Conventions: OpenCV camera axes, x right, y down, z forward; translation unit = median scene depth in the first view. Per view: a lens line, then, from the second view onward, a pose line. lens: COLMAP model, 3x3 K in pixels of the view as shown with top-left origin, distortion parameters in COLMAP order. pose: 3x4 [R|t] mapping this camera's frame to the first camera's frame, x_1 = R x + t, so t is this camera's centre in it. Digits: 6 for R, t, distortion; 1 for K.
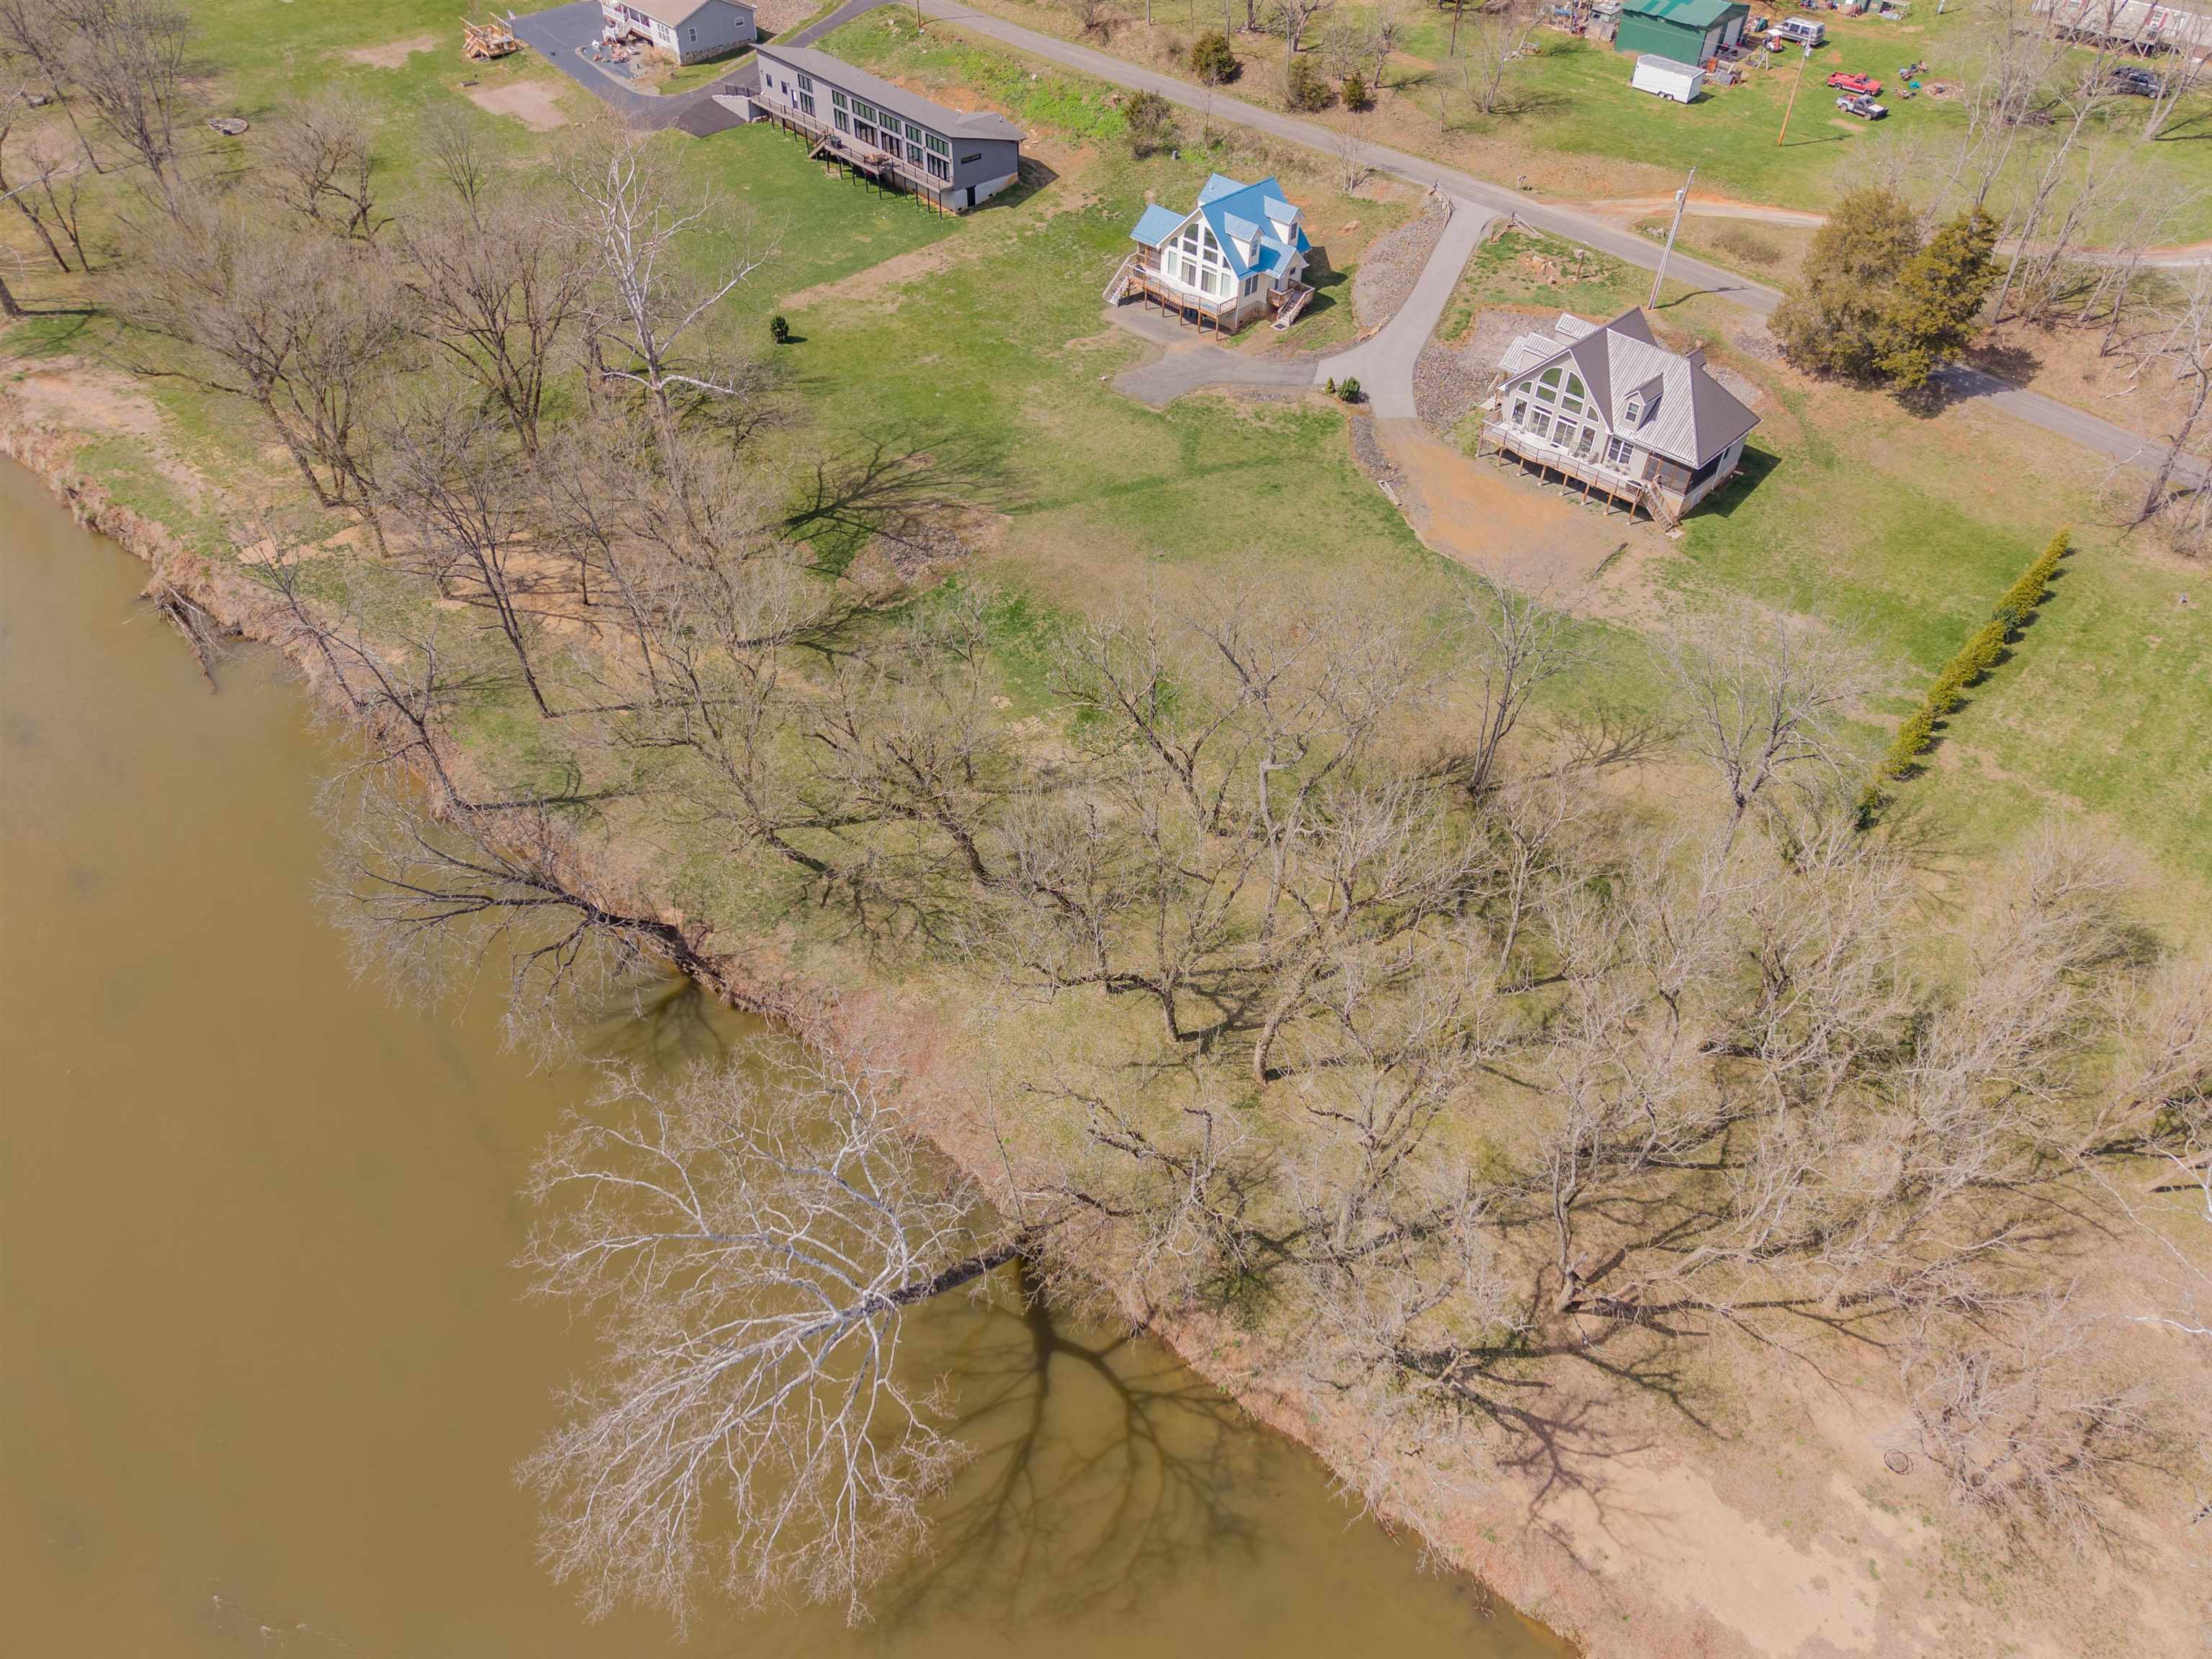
lens RADIAL K [[1475.9, 0, 1096.9], [0, 1475.9, 833.5], [0, 0, 1]] dist [0.031883, -0.033917]
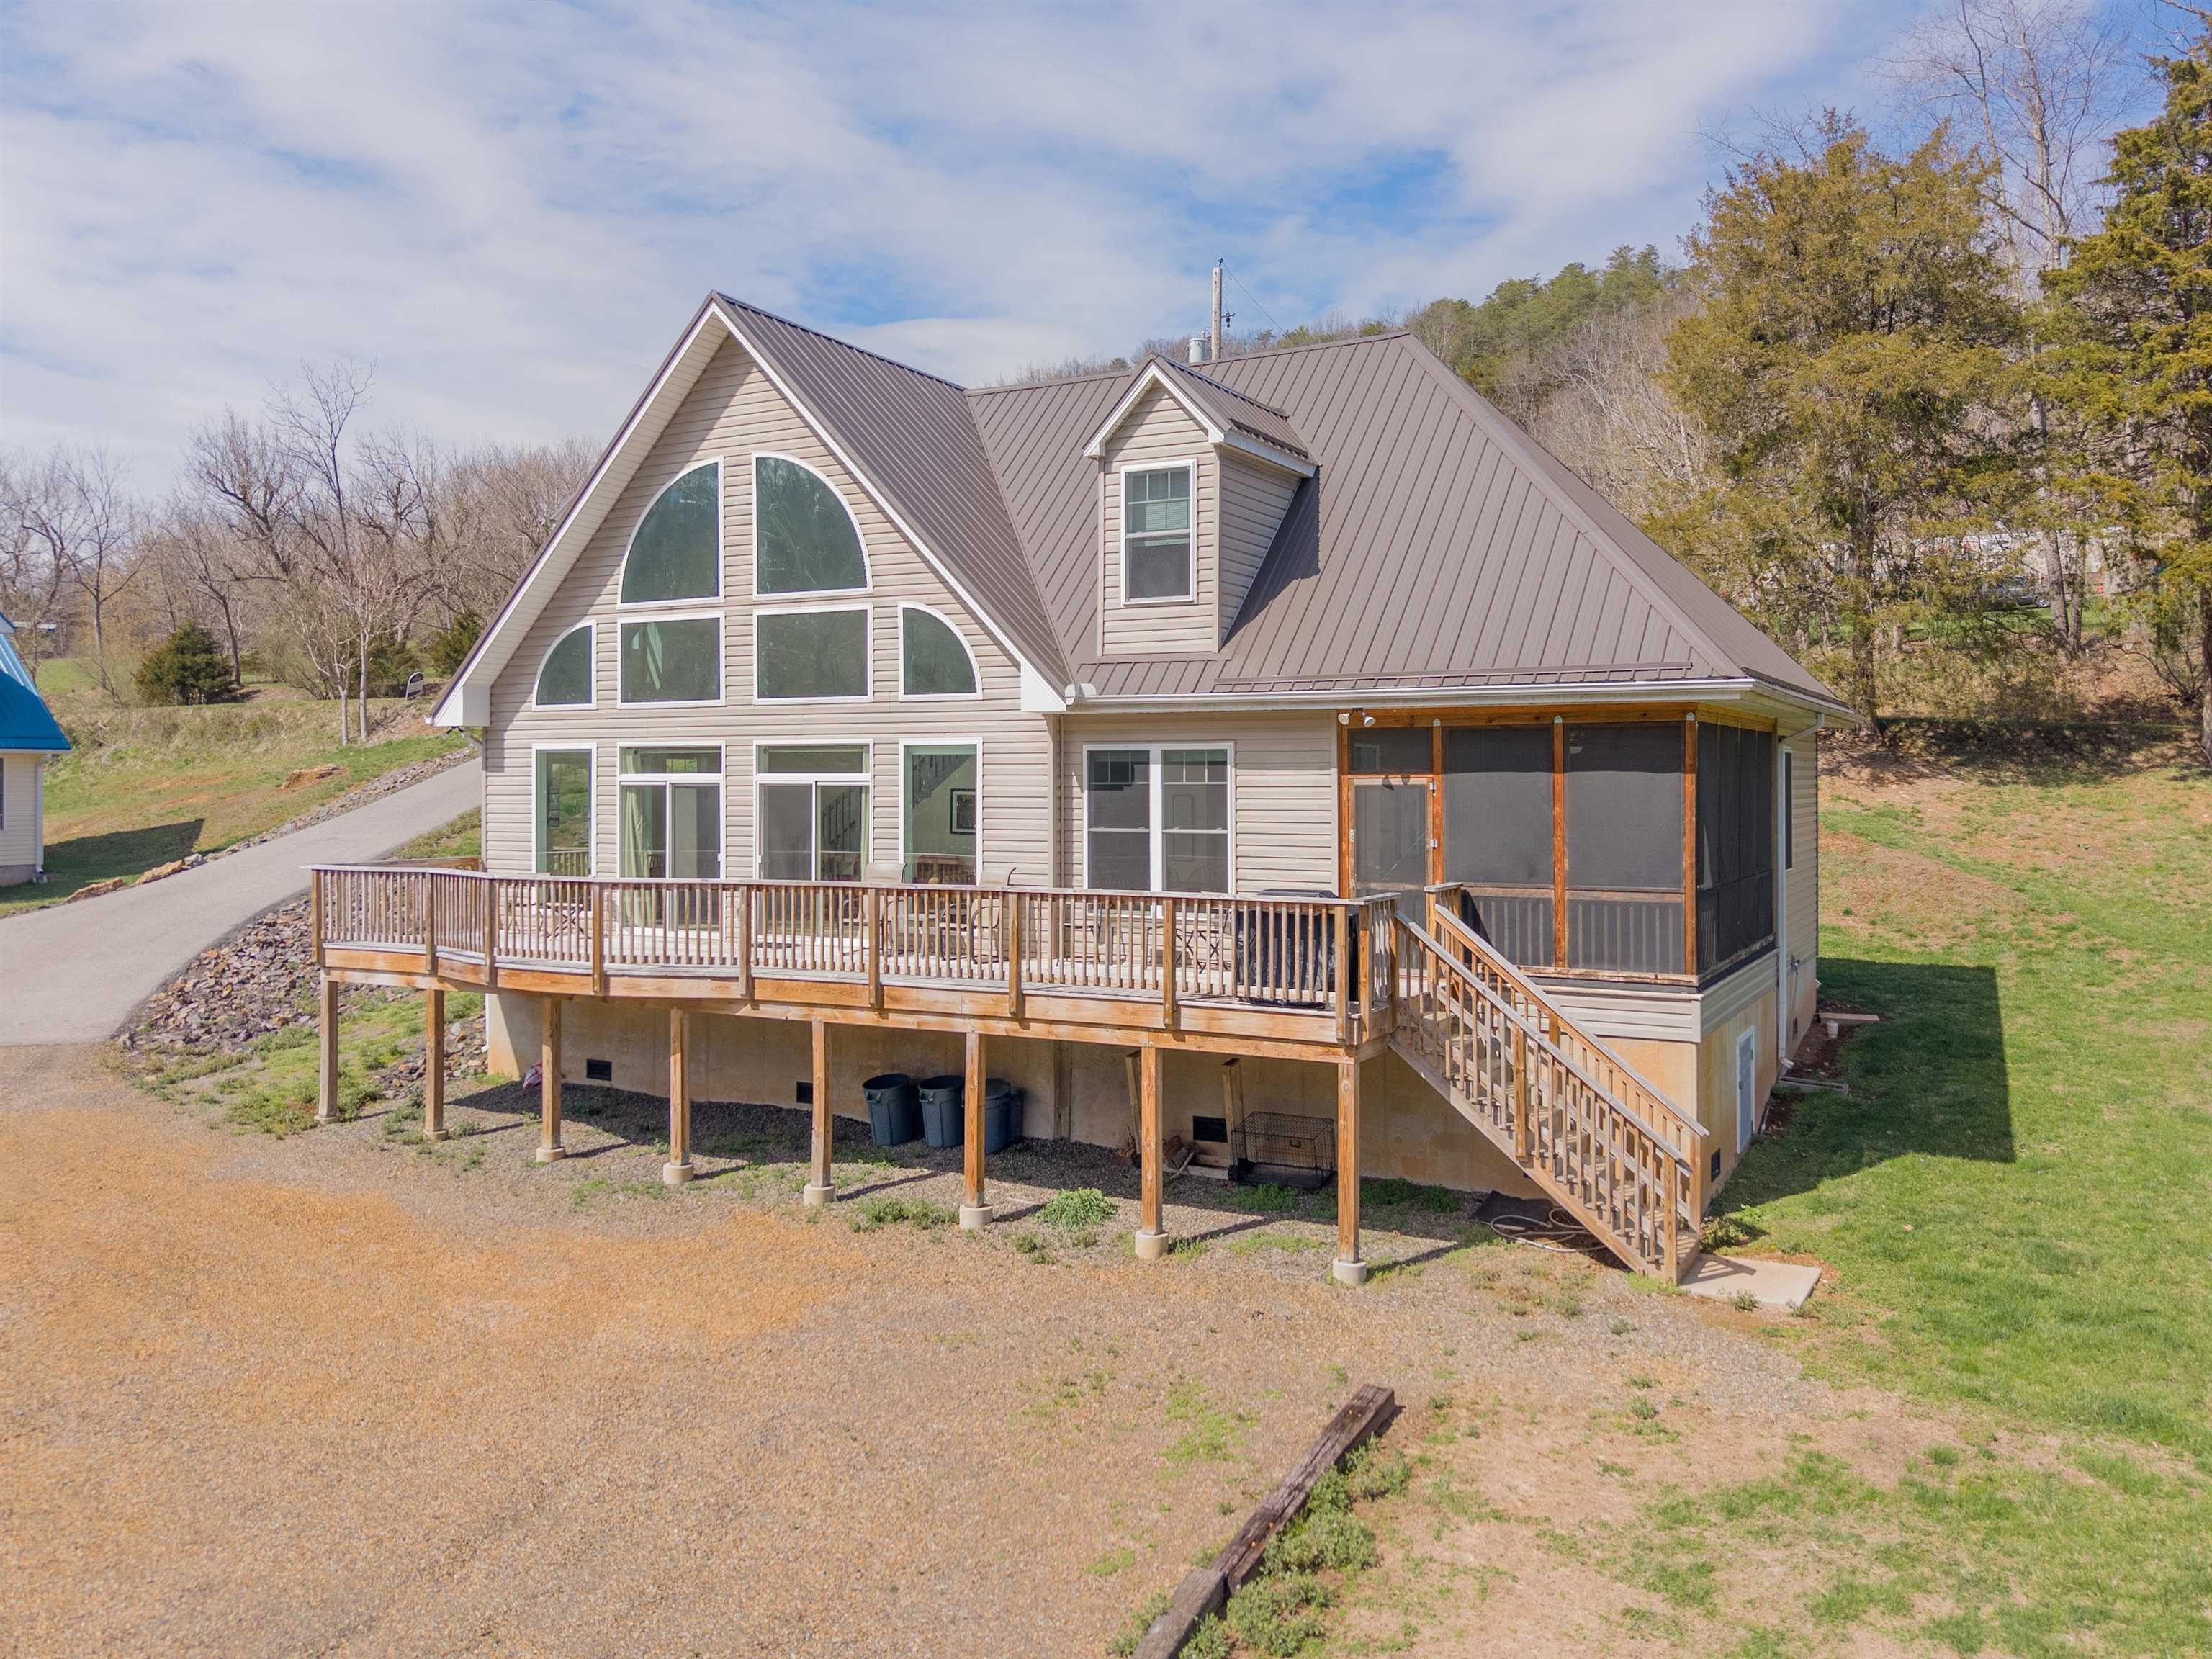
lens RADIAL K [[1716.3, 0, 1154.1], [0, 1716.3, 775.0], [0, 0, 1]] dist [0.066077, -0.004357]
pose [[0.958825, -0.020254, 0.283274, 0.296884], [0.212311, 0.713599, -0.667608, -0.145359], [-0.188623, 0.700261, 0.688517, 0.857276]]
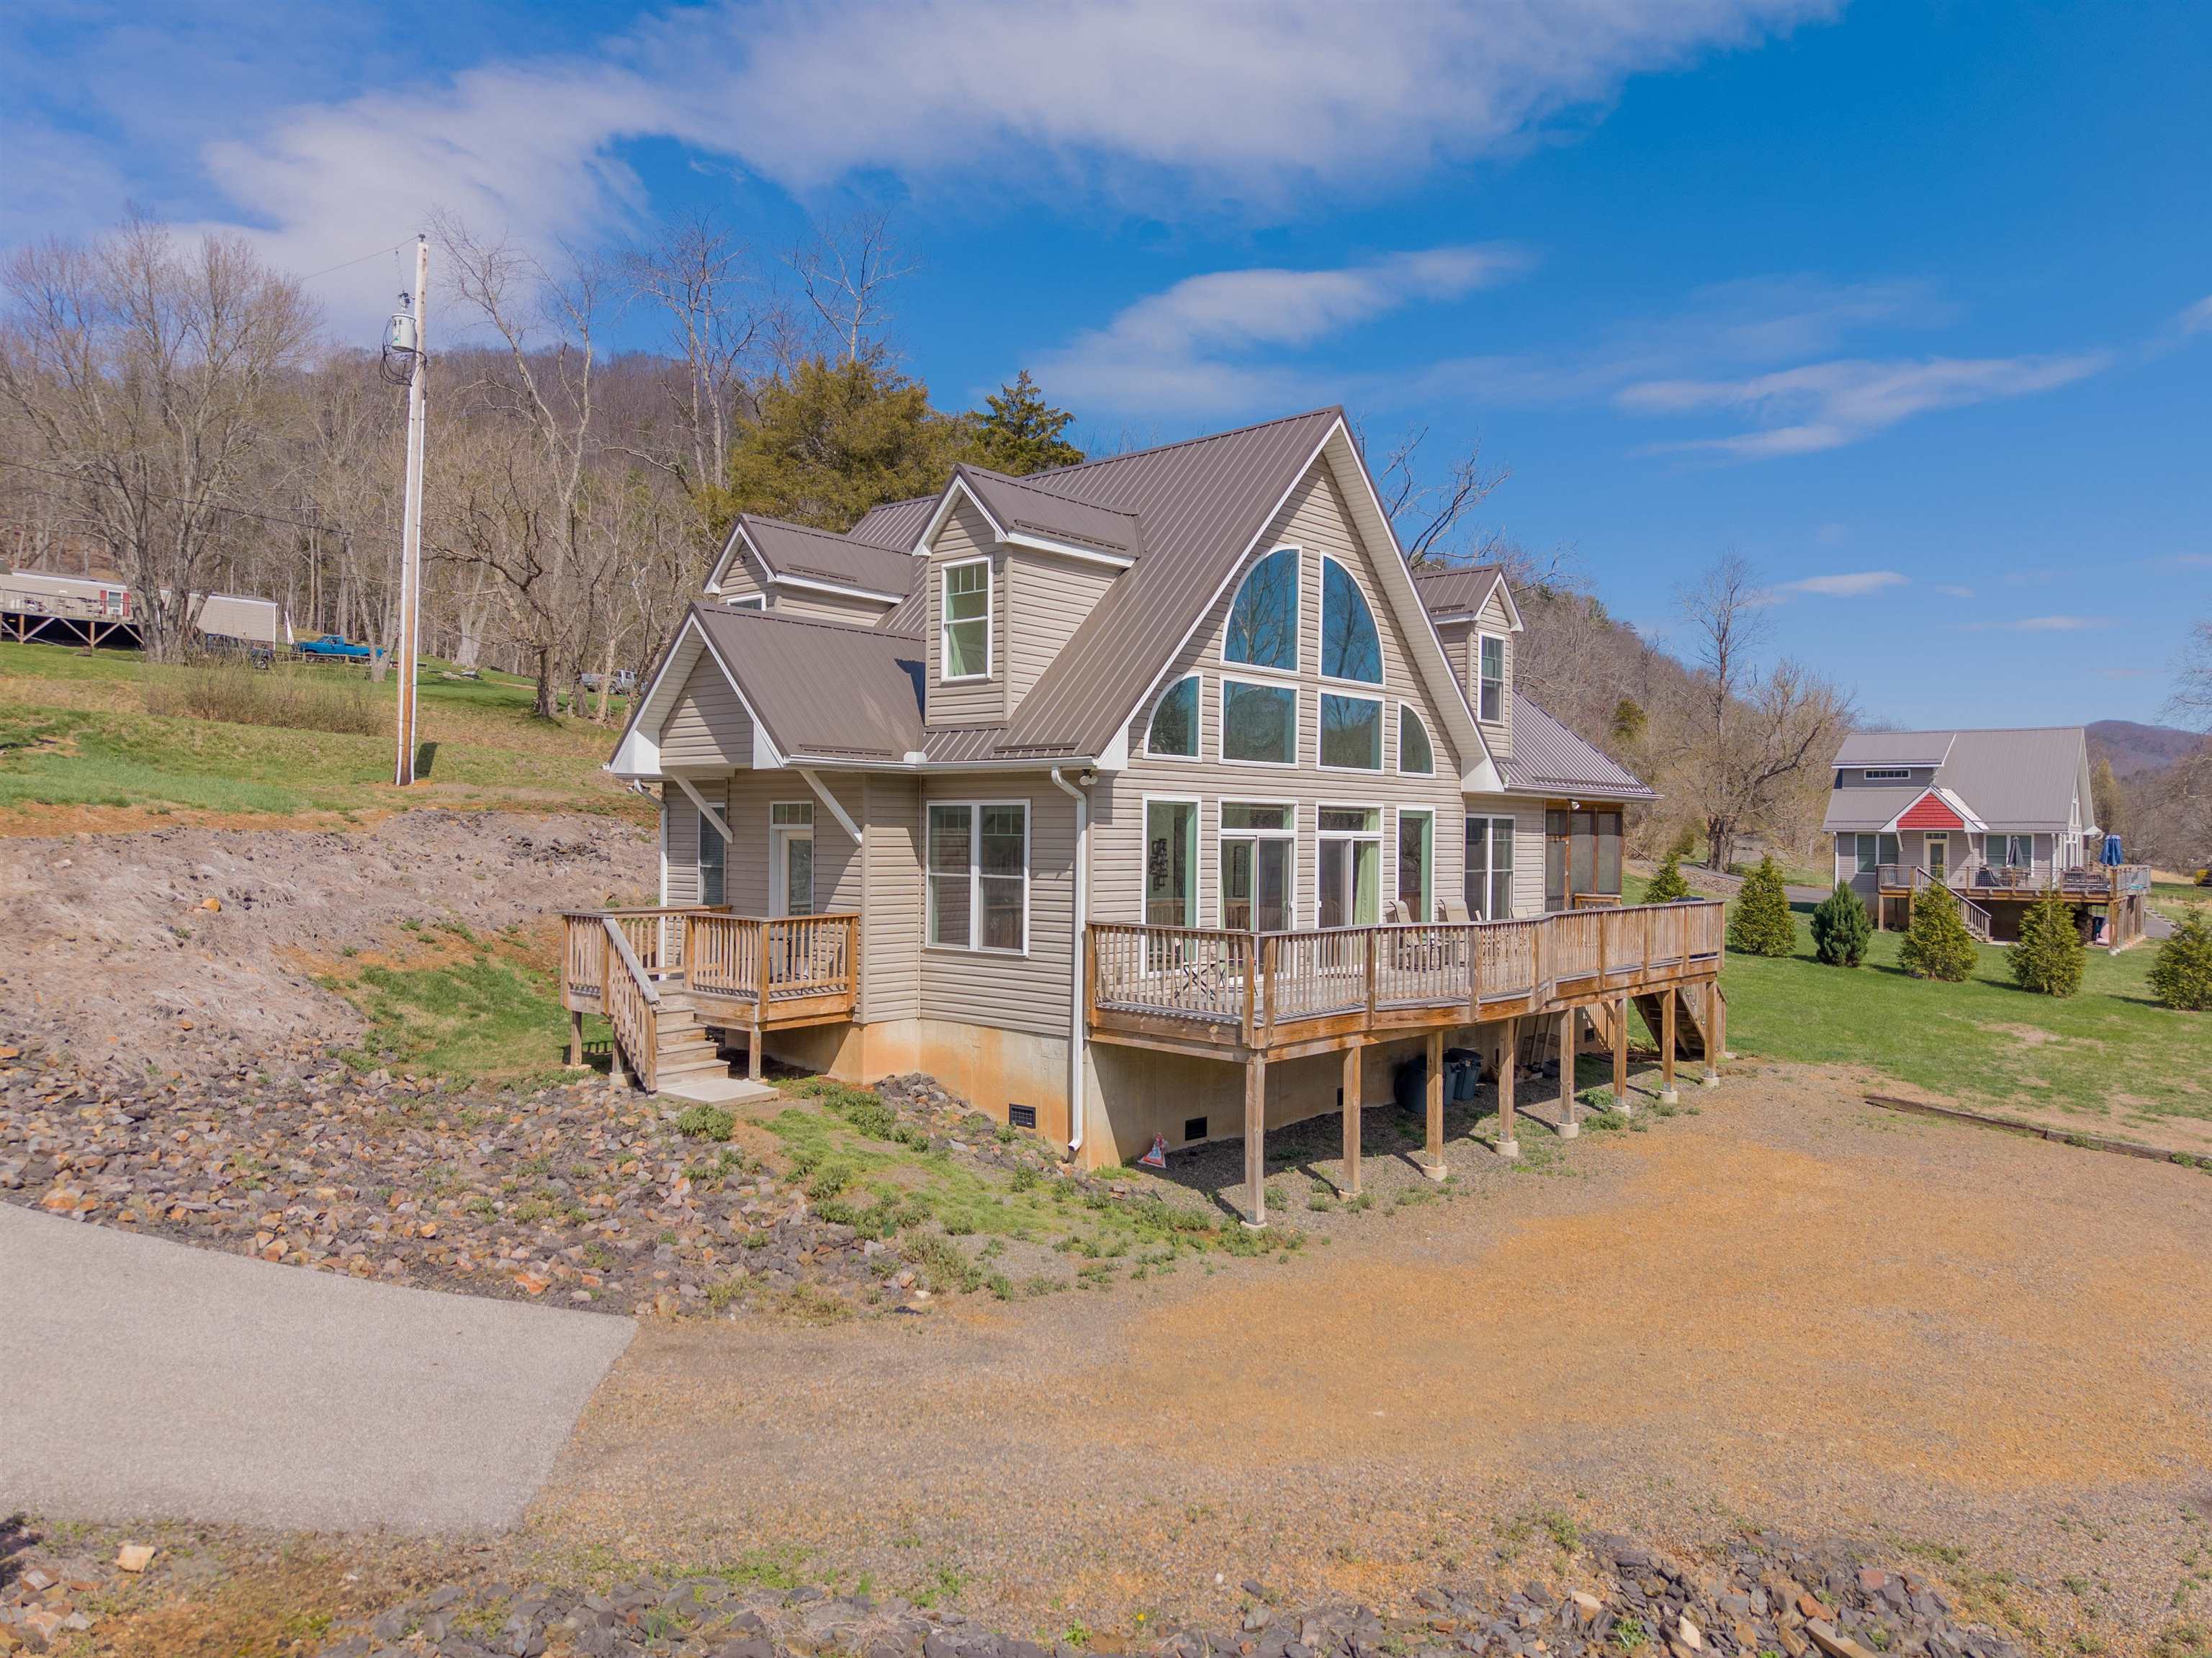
lens RADIAL K [[1475.8, 0, 1093.1], [0, 1475.8, 810.0], [0, 0, 1]] dist [0.031883, -0.033917]
pose [[-0.047225, -0.018104, 0.998720, 0.127593], [0.679558, 0.732215, 0.045406, -0.306658], [-0.732100, 0.680832, -0.022276, 1.014899]]
